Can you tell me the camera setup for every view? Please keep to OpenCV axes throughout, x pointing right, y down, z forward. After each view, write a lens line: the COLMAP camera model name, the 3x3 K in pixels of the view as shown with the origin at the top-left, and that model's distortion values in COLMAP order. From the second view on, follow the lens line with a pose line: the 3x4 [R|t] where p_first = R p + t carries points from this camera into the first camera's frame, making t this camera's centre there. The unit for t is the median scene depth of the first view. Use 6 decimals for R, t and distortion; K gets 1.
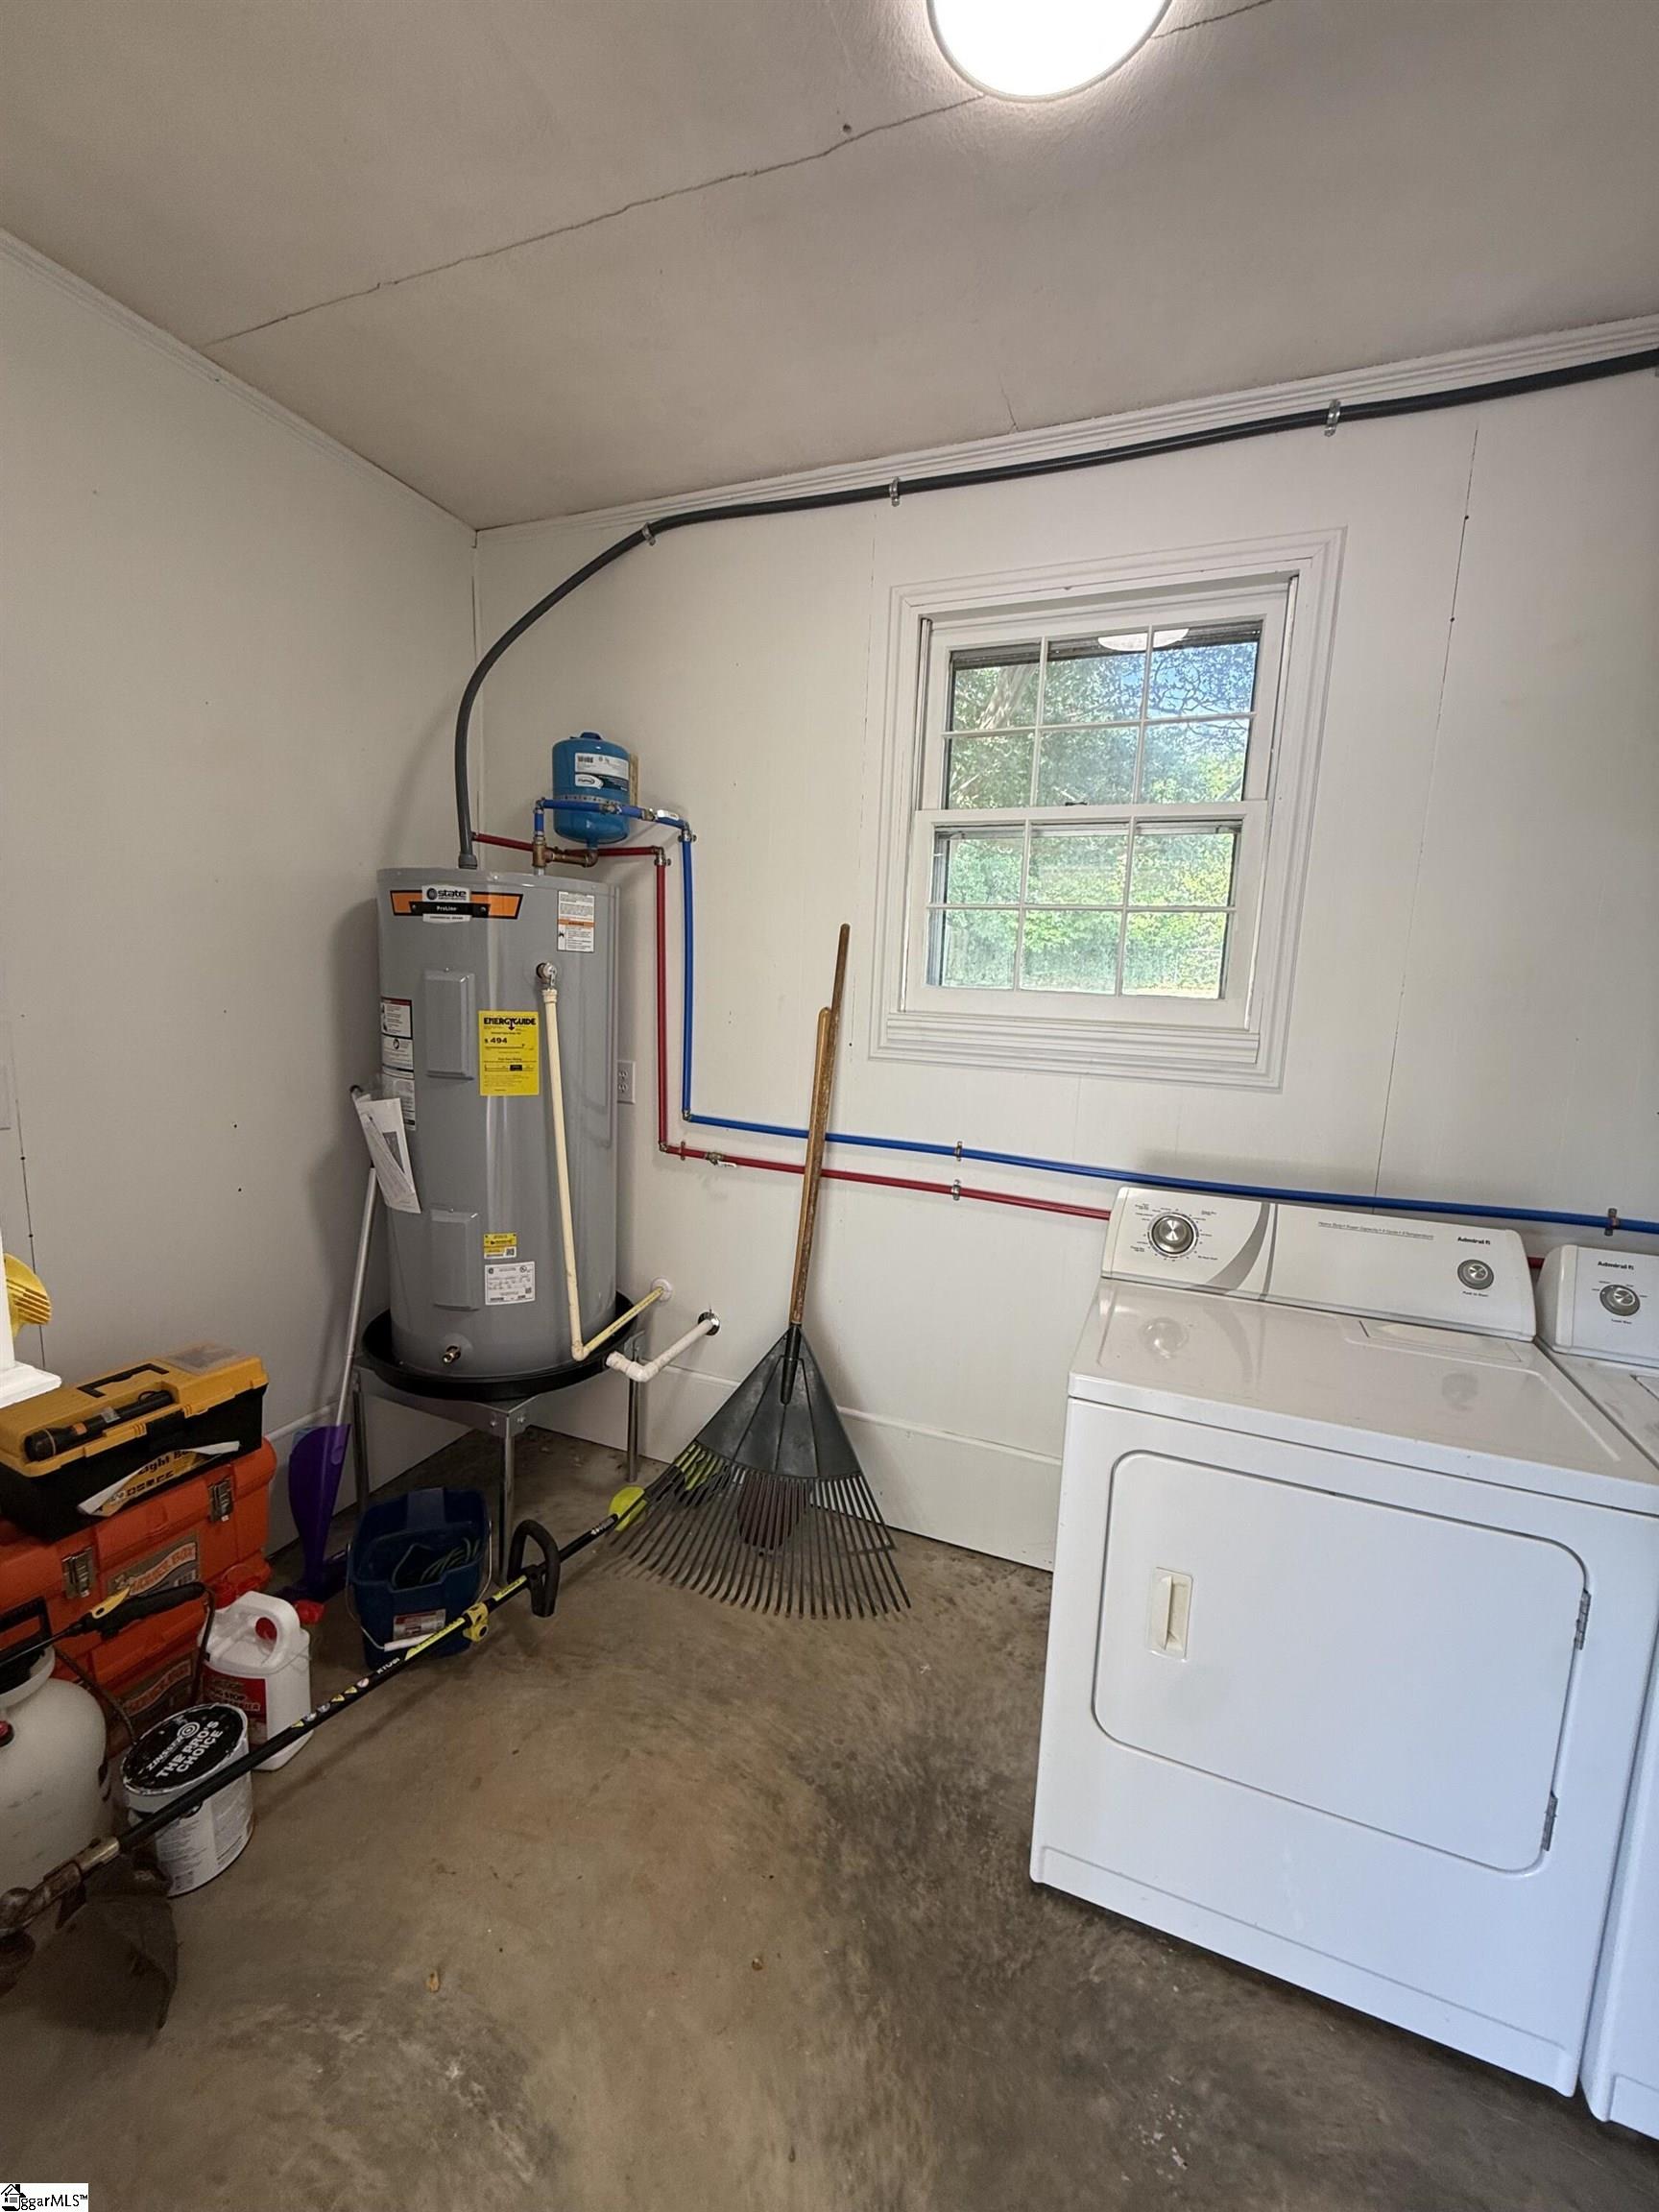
lens RADIAL K [[882.9, 0, 831.6], [0, 882.9, 1104.1], [0, 0, 1]] dist [0.000214, -0.000700]
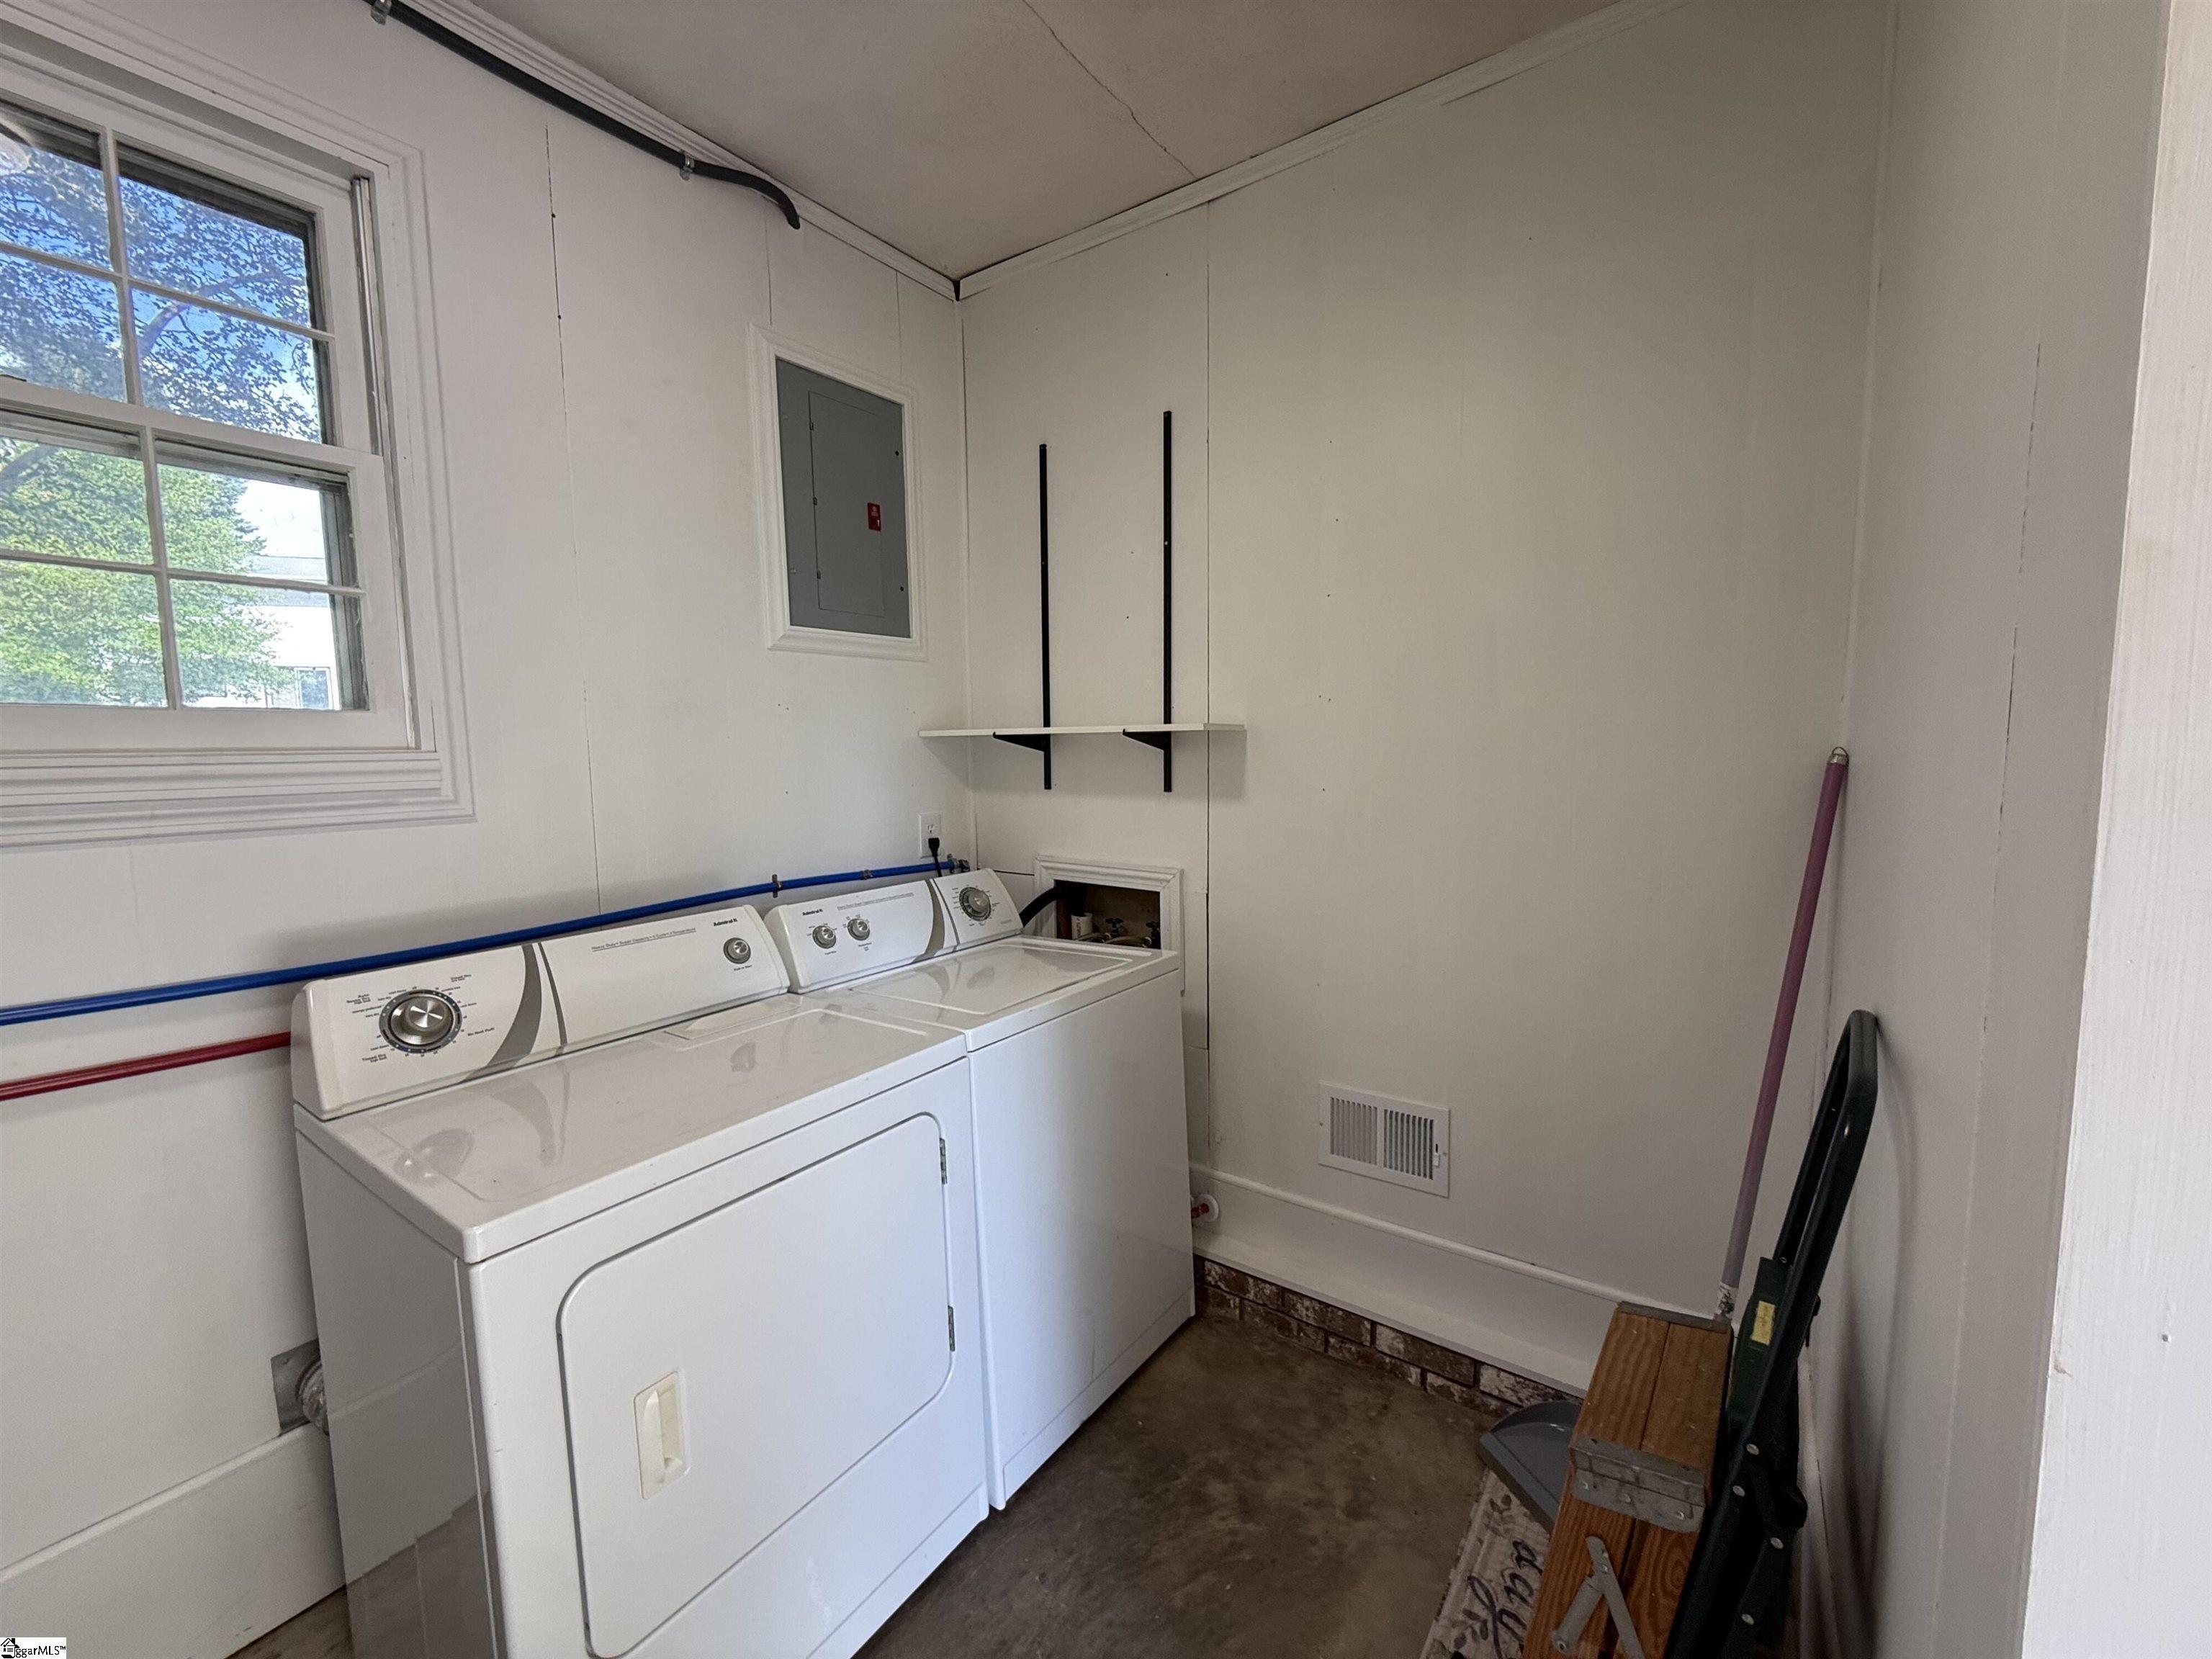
lens RADIAL K [[882.9, 0, 1111.6], [0, 882.9, 827.2], [0, 0, 1]] dist [0.000214, -0.000700]
pose [[0.219513, -0.132505, 0.966569, -0.186854], [0.165485, 0.981434, 0.096960, 0.013567], [-0.961472, 0.138669, 0.237365, 0.258906]]
